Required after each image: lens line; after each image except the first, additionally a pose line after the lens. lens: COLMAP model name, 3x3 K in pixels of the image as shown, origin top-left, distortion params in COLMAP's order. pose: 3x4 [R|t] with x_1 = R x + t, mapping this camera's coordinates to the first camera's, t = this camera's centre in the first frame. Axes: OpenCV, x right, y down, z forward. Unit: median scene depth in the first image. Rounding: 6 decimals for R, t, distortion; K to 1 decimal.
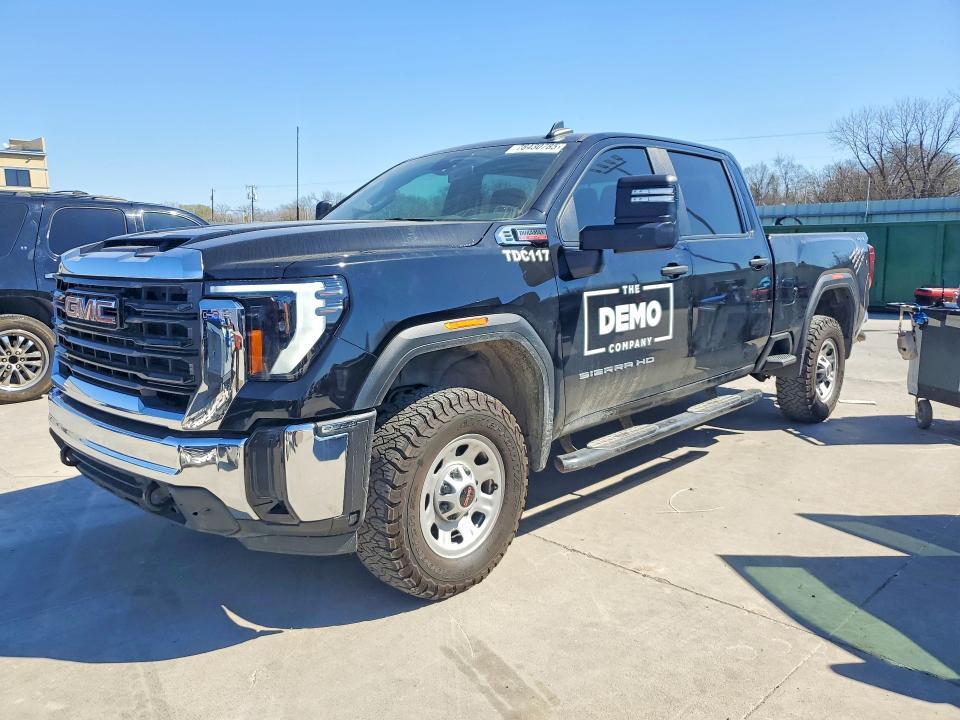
lens RADIAL K [[754.8, 0, 480.0], [0, 754.8, 360.0], [0, 0, 1]] dist [0.008804, 0.011549]
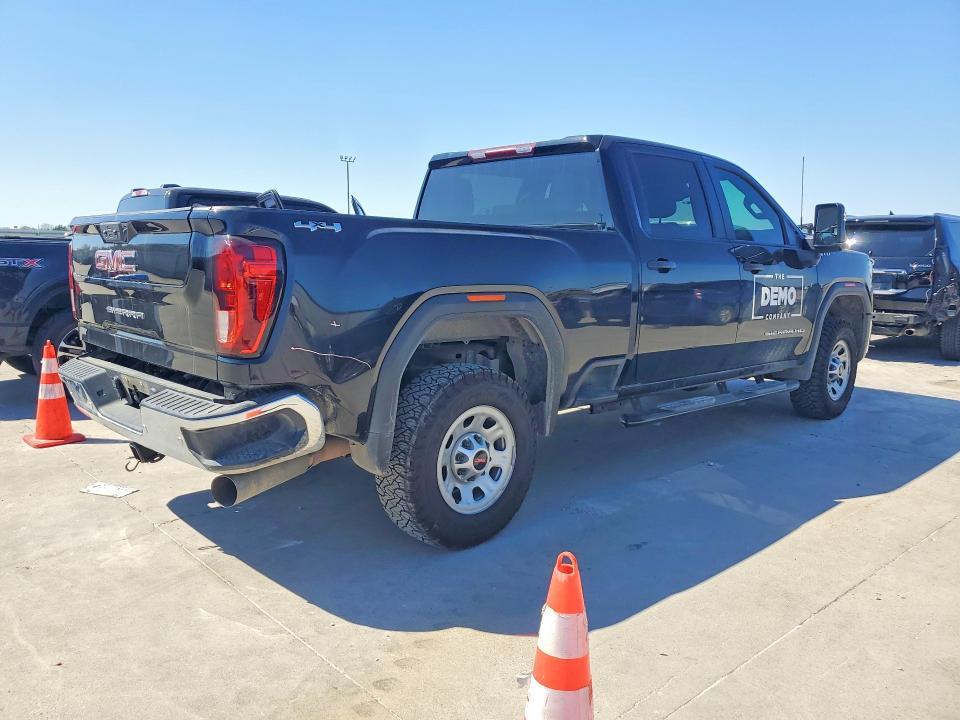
lens RADIAL K [[754.8, 0, 480.0], [0, 754.8, 360.0], [0, 0, 1]] dist [0.008804, 0.011549]
pose [[-0.999345, -0.009078, 0.035038, 0.682656], [0.001928, 0.953303, 0.302008, -0.379814], [-0.036144, 0.301878, -0.952661, 2.418591]]
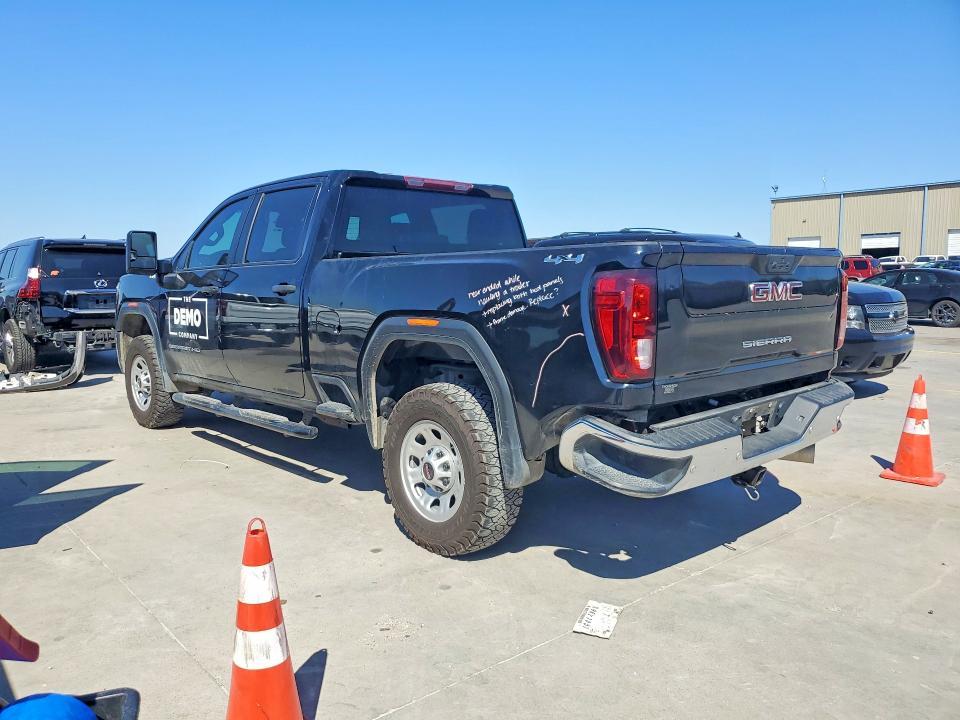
lens RADIAL K [[754.8, 0, 480.0], [0, 754.8, 360.0], [0, 0, 1]] dist [0.008804, 0.011549]
pose [[-0.054395, 0.118712, -0.991438, 1.647838], [-0.156064, 0.979695, 0.125868, -0.250054], [0.986248, 0.161574, -0.034764, 1.605413]]
